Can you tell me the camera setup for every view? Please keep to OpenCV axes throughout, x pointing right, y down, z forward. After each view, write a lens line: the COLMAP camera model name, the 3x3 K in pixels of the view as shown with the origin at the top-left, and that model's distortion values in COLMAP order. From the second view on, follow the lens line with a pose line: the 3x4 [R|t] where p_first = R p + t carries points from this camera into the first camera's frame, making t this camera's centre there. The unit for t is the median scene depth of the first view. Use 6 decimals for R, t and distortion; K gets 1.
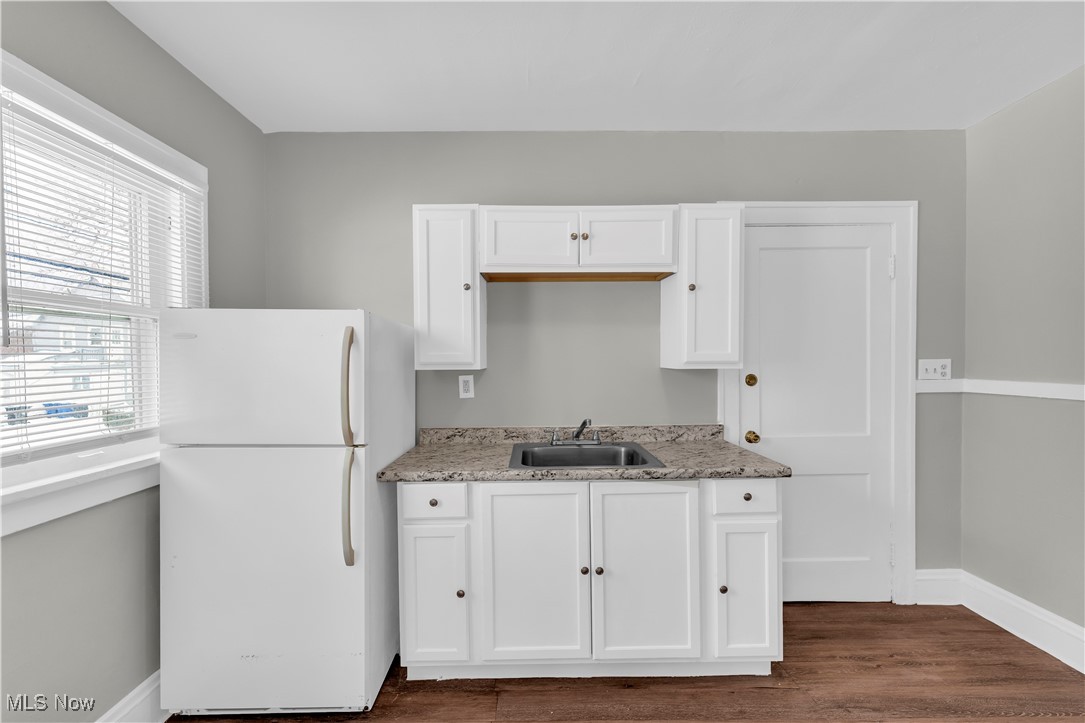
lens RADIAL K [[437.9, 0, 536.1], [0, 437.9, 364.8], [0, 0, 1]] dist [-0.000435, -0.000095]
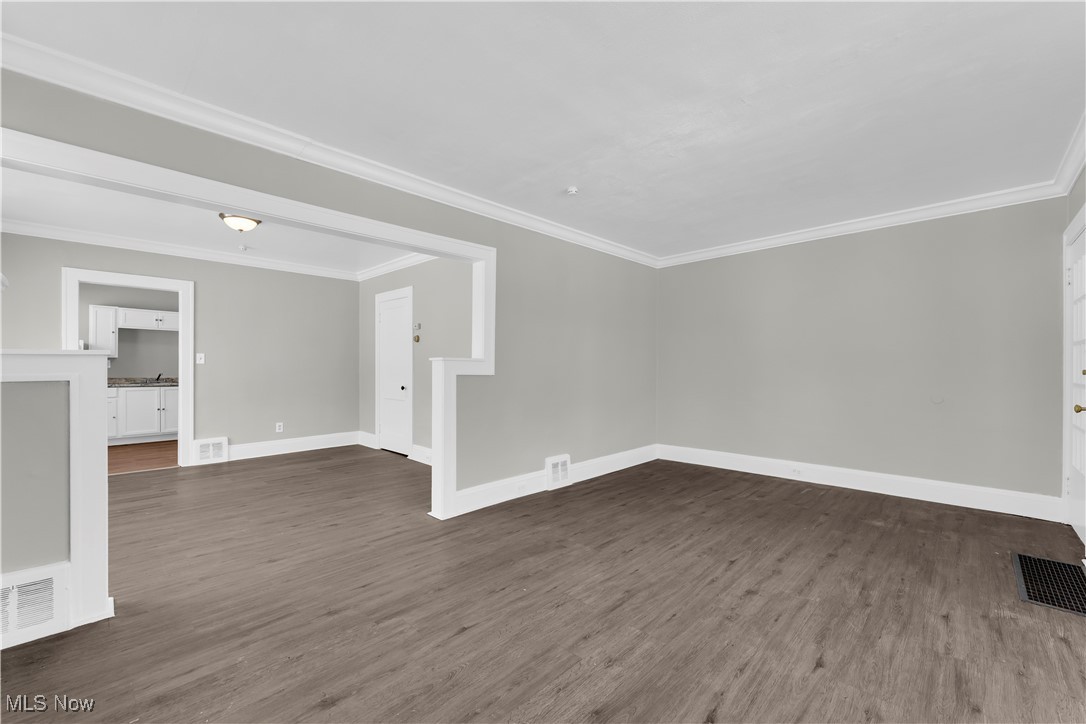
lens RADIAL K [[438.9, 0, 536.4], [0, 438.9, 367.1], [0, 0, 1]] dist [0.000017, 0.000010]
pose [[0.705174, 0.012259, 0.708928, -0.237688], [-0.006625, 0.999921, -0.010701, 0.093887], [-0.709003, 0.002850, 0.705199, -3.405441]]
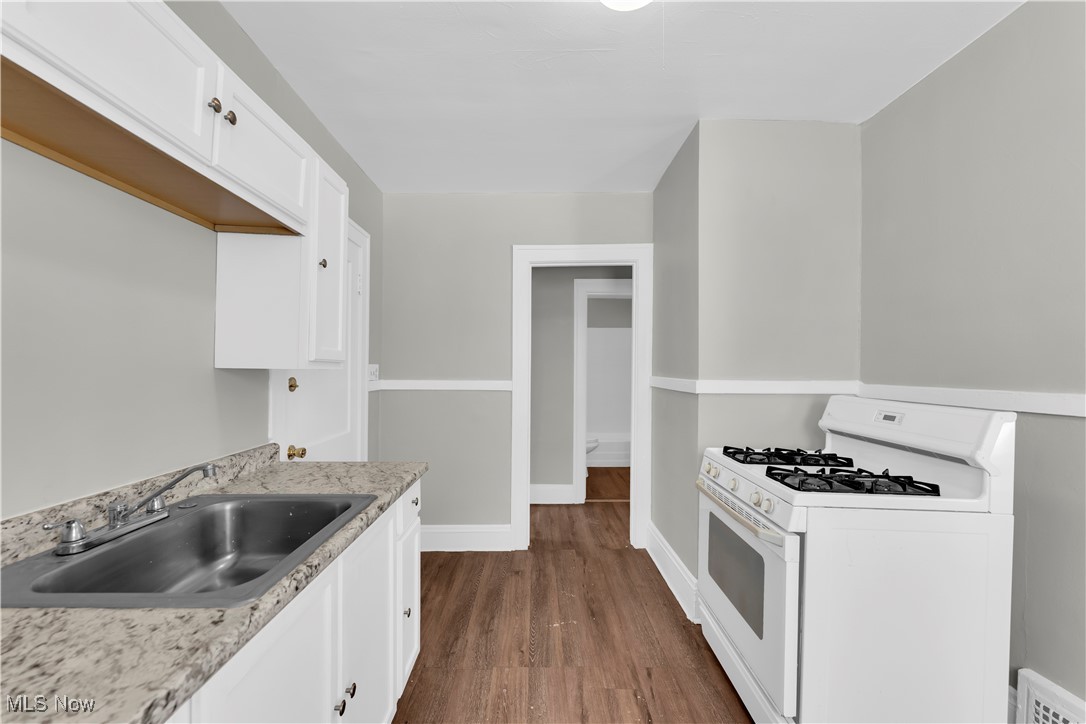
lens RADIAL K [[438.9, 0, 536.4], [0, 438.9, 367.1], [0, 0, 1]] dist [0.000017, 0.000010]
pose [[-0.002371, 0.014858, 0.999887, -0.397285], [0.002547, 0.999886, -0.014852, 0.017540], [-0.999994, 0.002512, -0.002408, 0.603393]]
